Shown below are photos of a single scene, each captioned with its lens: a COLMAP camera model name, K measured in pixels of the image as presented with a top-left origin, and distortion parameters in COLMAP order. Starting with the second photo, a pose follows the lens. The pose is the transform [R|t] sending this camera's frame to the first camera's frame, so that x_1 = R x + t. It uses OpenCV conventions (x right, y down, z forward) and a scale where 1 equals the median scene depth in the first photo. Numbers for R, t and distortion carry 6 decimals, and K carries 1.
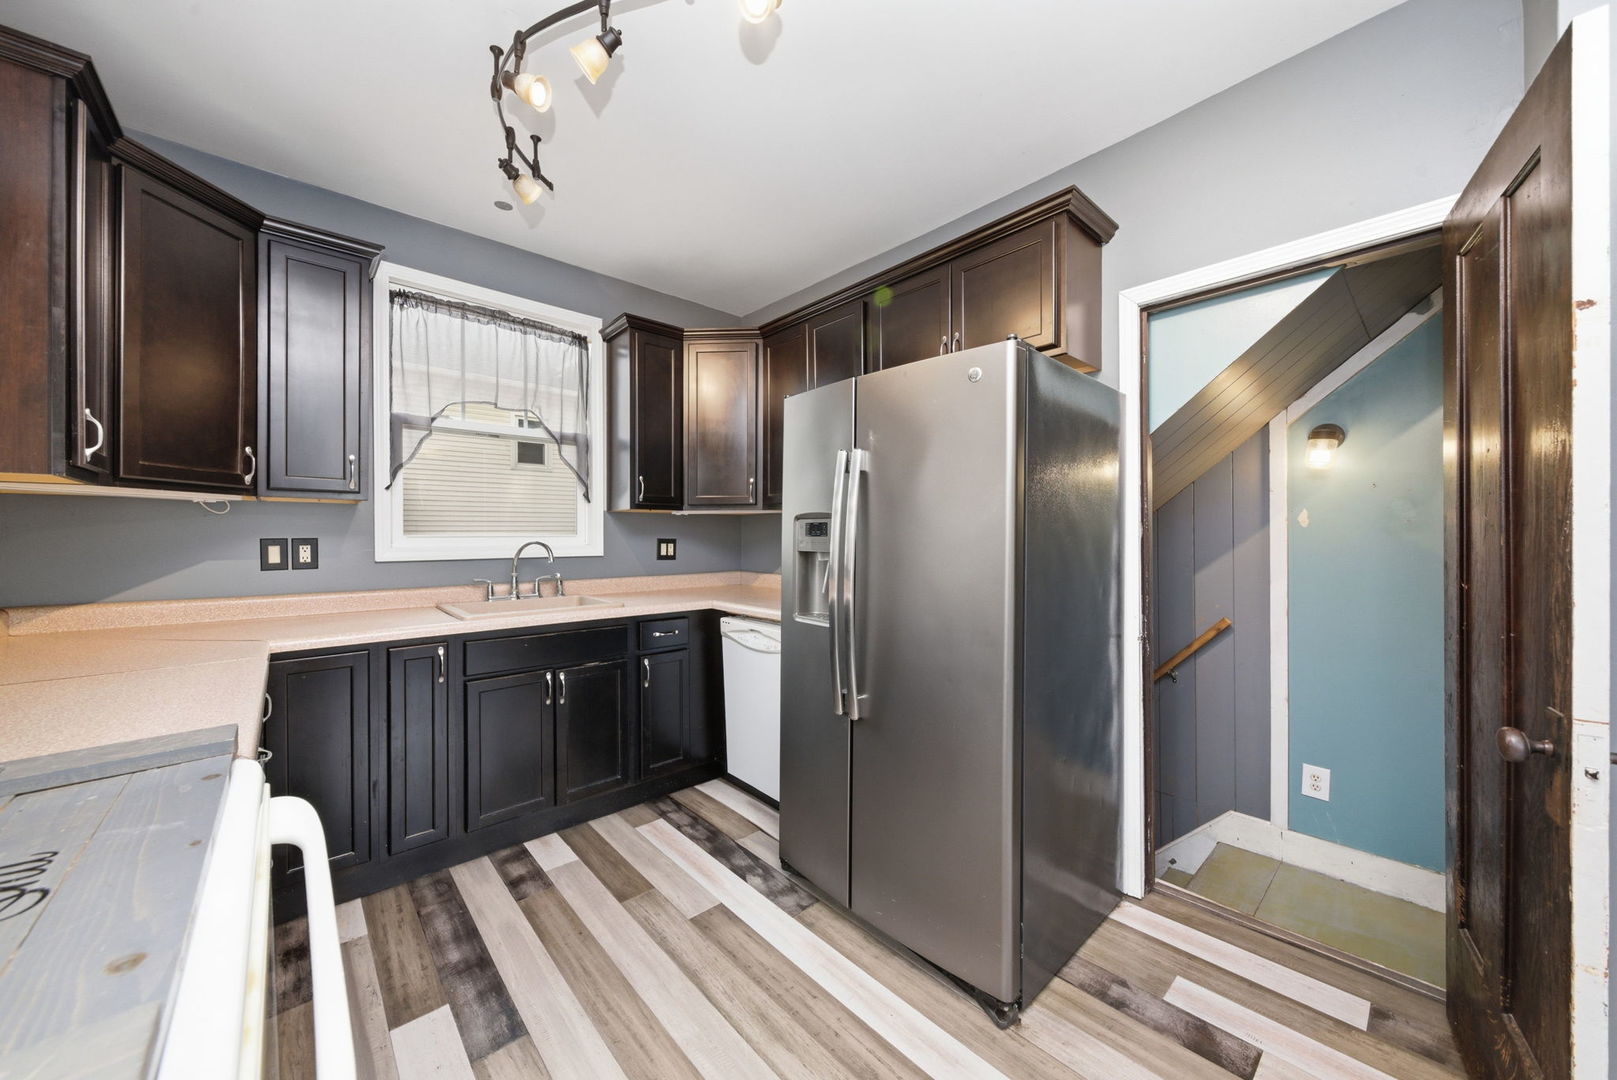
lens RADIAL K [[572.9, 0, 811.1], [0, 572.9, 536.7], [0, 0, 1]] dist [0.001845, -0.000993]
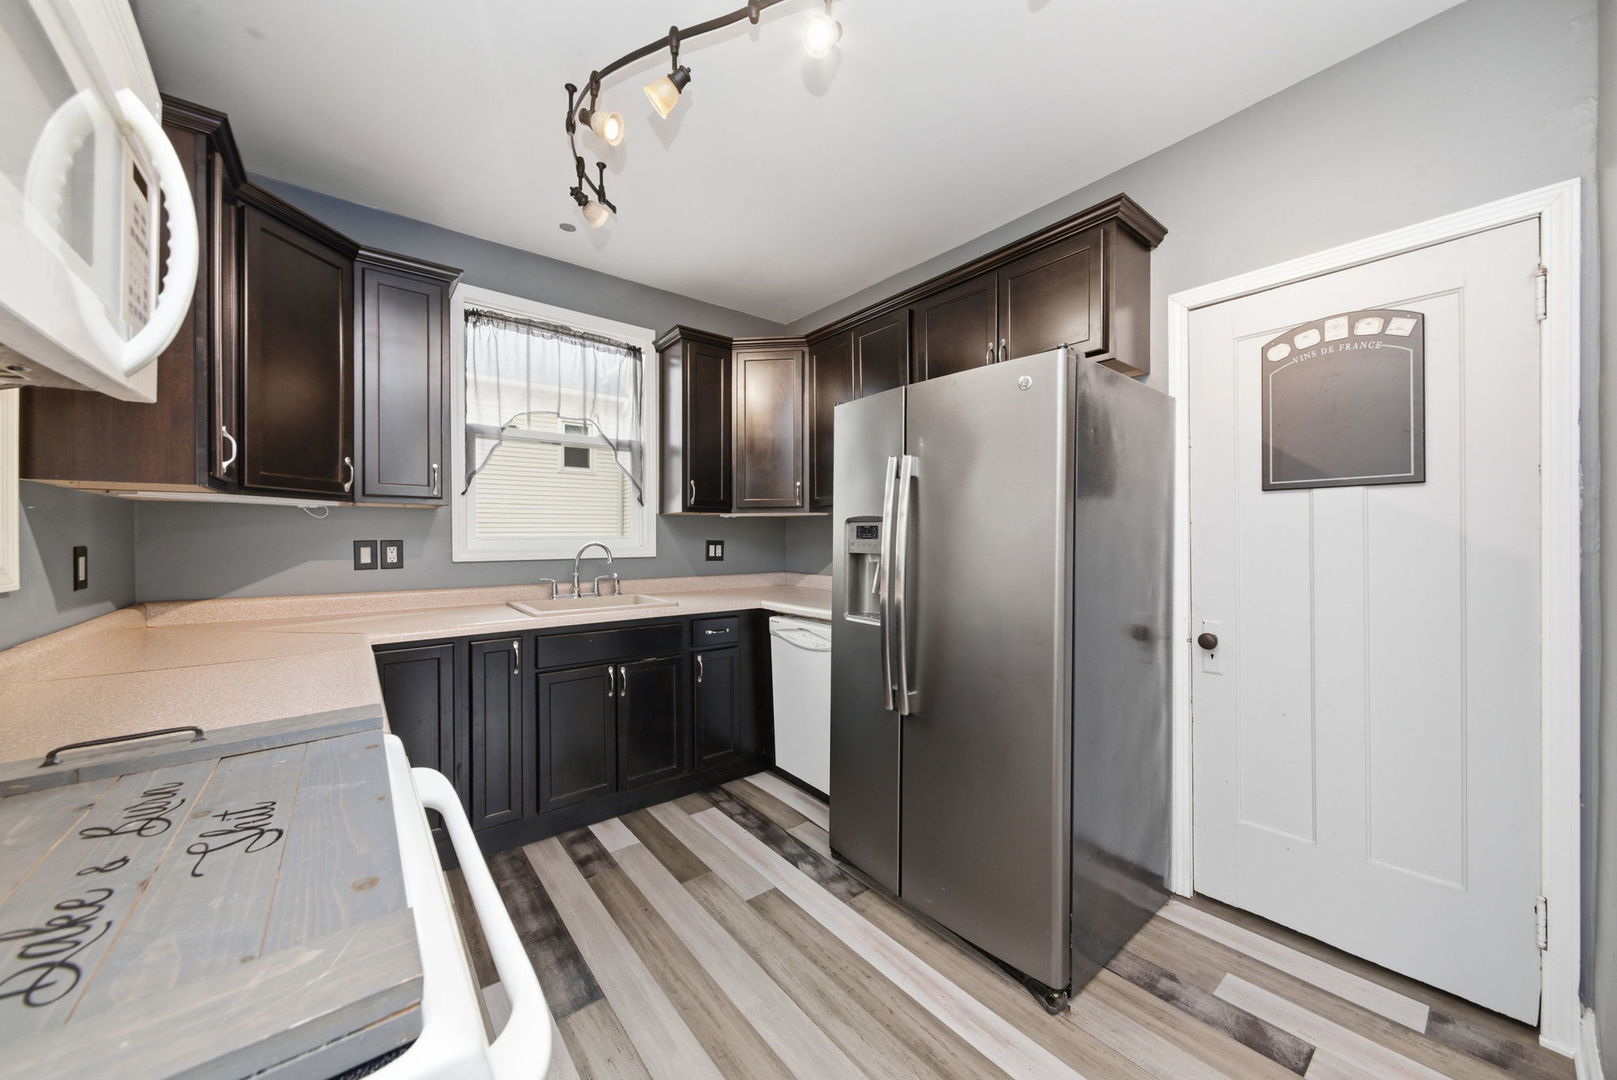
lens RADIAL K [[572.9, 0, 809.6], [0, 572.9, 538.7], [0, 0, 1]] dist [0.001845, -0.000993]
pose [[0.998193, -0.000045, -0.060083, -0.030384], [0.000244, 0.999995, 0.003305, -0.004184], [0.060083, -0.003313, 0.998188, -0.042958]]
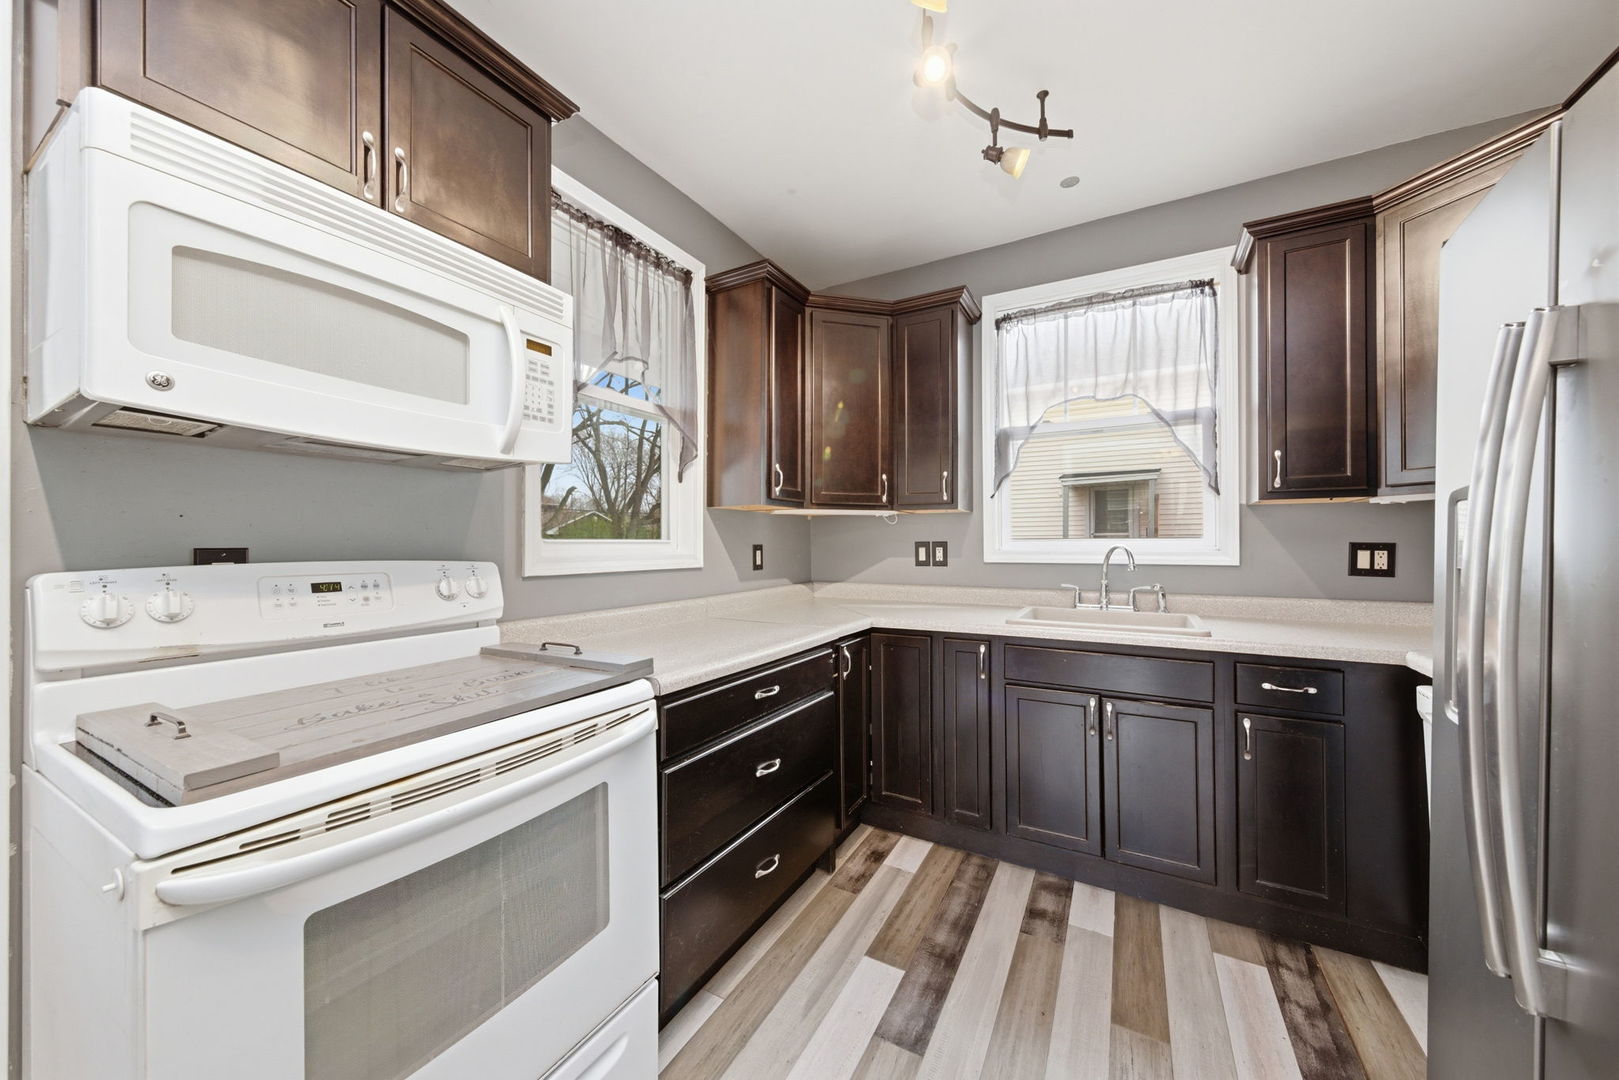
lens RADIAL K [[573.6, 0, 803.9], [0, 573.6, 541.3], [0, 0, 1]] dist [0.001845, -0.000993]
pose [[0.299951, -0.001090, -0.953954, 0.266508], [0.002484, 0.999997, -0.000362, 0.001775], [0.953951, -0.002261, 0.299953, 0.380762]]
